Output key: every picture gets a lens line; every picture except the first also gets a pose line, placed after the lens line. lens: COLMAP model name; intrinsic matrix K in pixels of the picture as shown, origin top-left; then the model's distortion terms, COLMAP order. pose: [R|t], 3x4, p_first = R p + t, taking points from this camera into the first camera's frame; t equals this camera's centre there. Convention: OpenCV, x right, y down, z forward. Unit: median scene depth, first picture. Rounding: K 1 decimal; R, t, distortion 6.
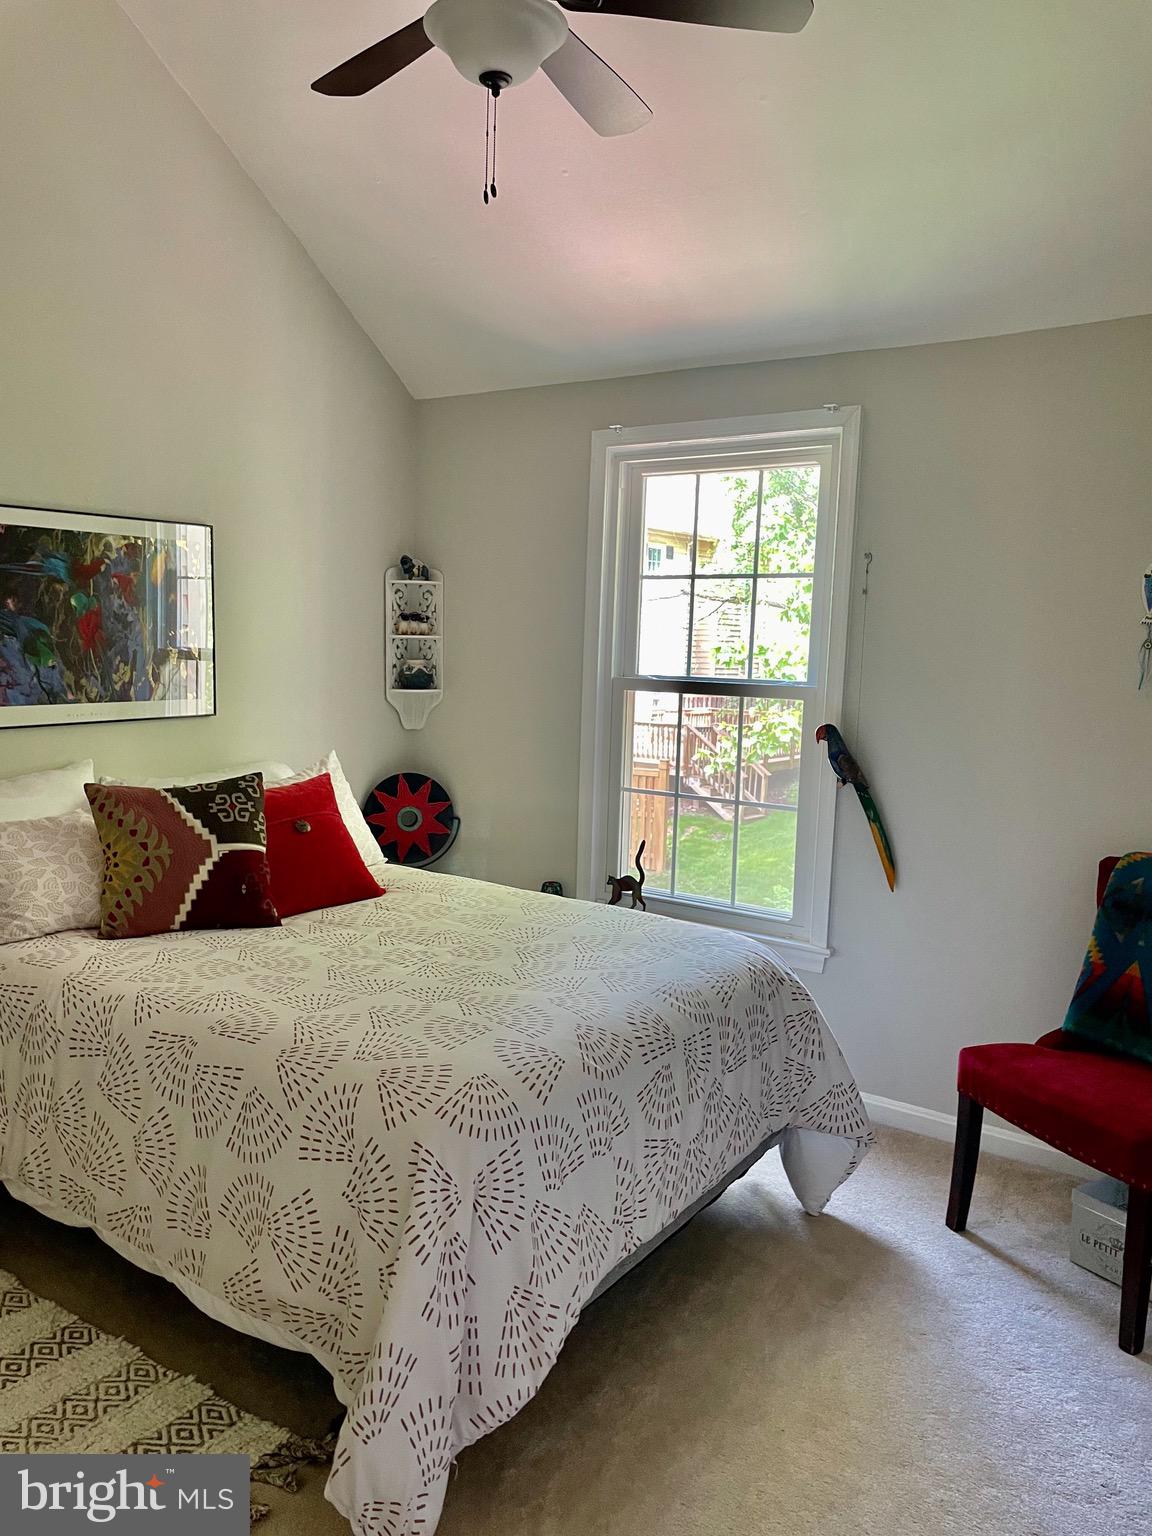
lens RADIAL K [[1161.6, 0, 567.3], [0, 1161.6, 768.4], [0, 0, 1]] dist [0.088627, -0.115404]
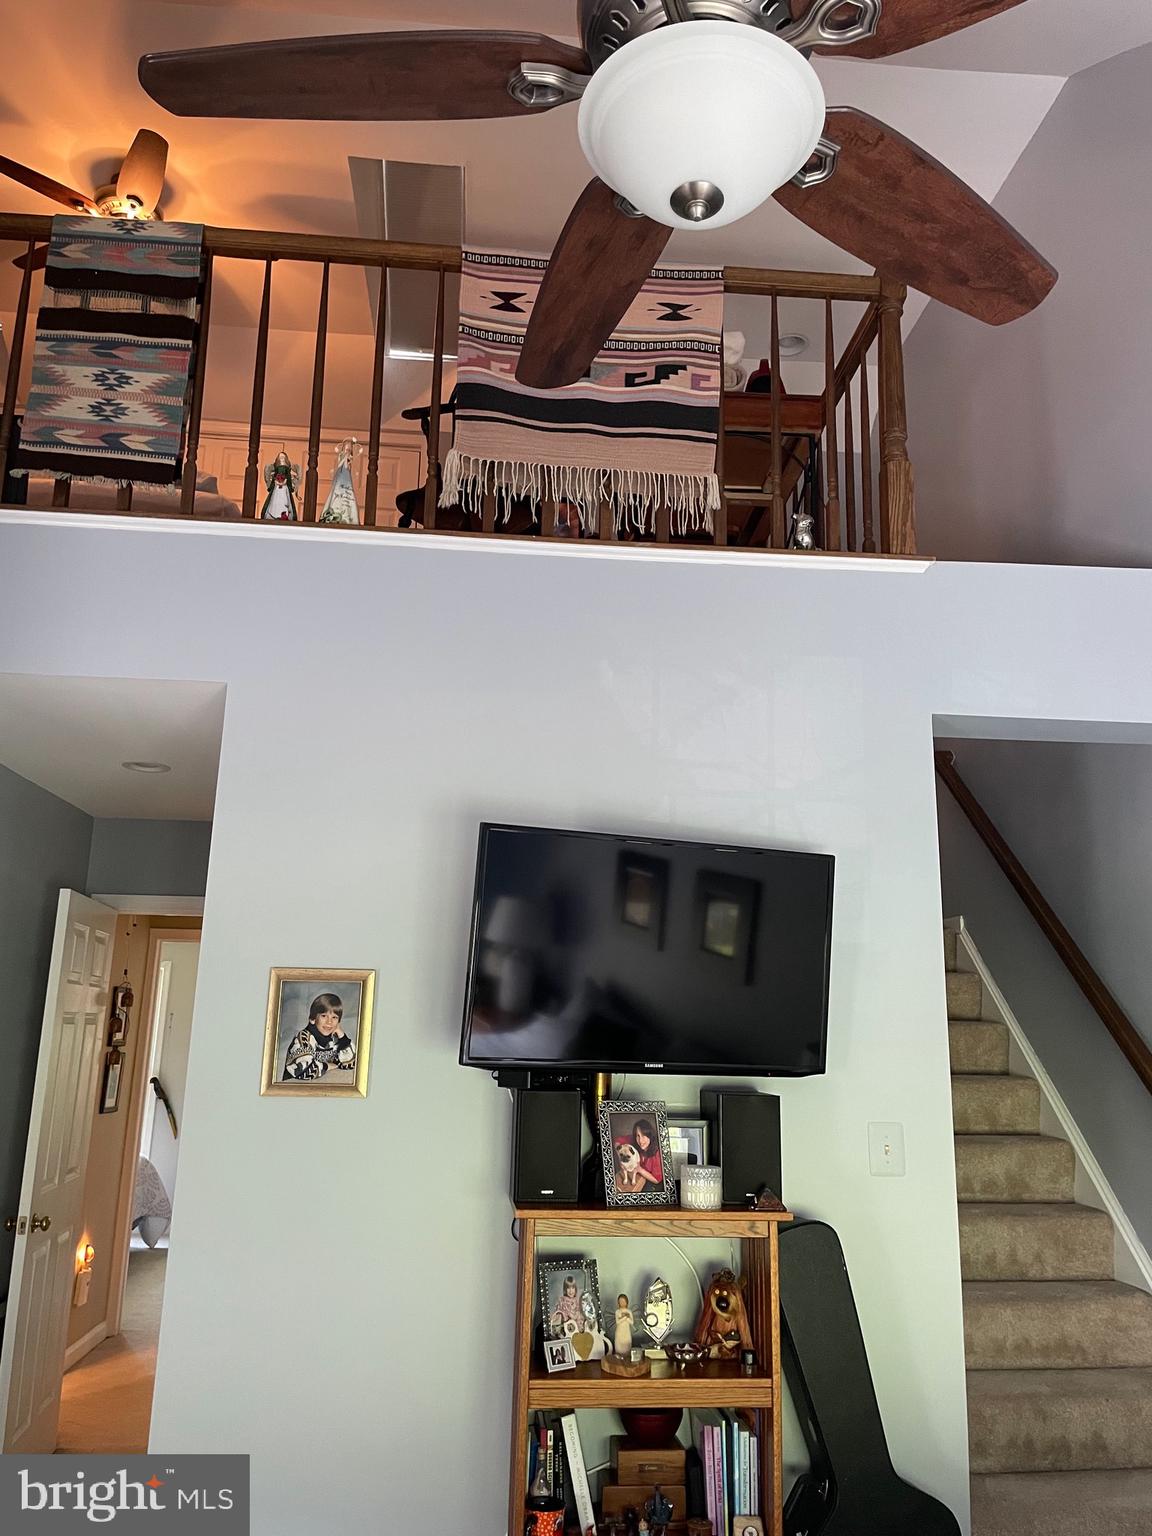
lens RADIAL K [[1161.6, 0, 578.3], [0, 1161.6, 770.2], [0, 0, 1]] dist [0.088627, -0.115404]
pose [[0.774606, 0.126049, 0.619755, -0.803292], [0.074238, 0.955041, -0.287027, 0.140552], [-0.628071, 0.268342, 0.730424, -1.823657]]
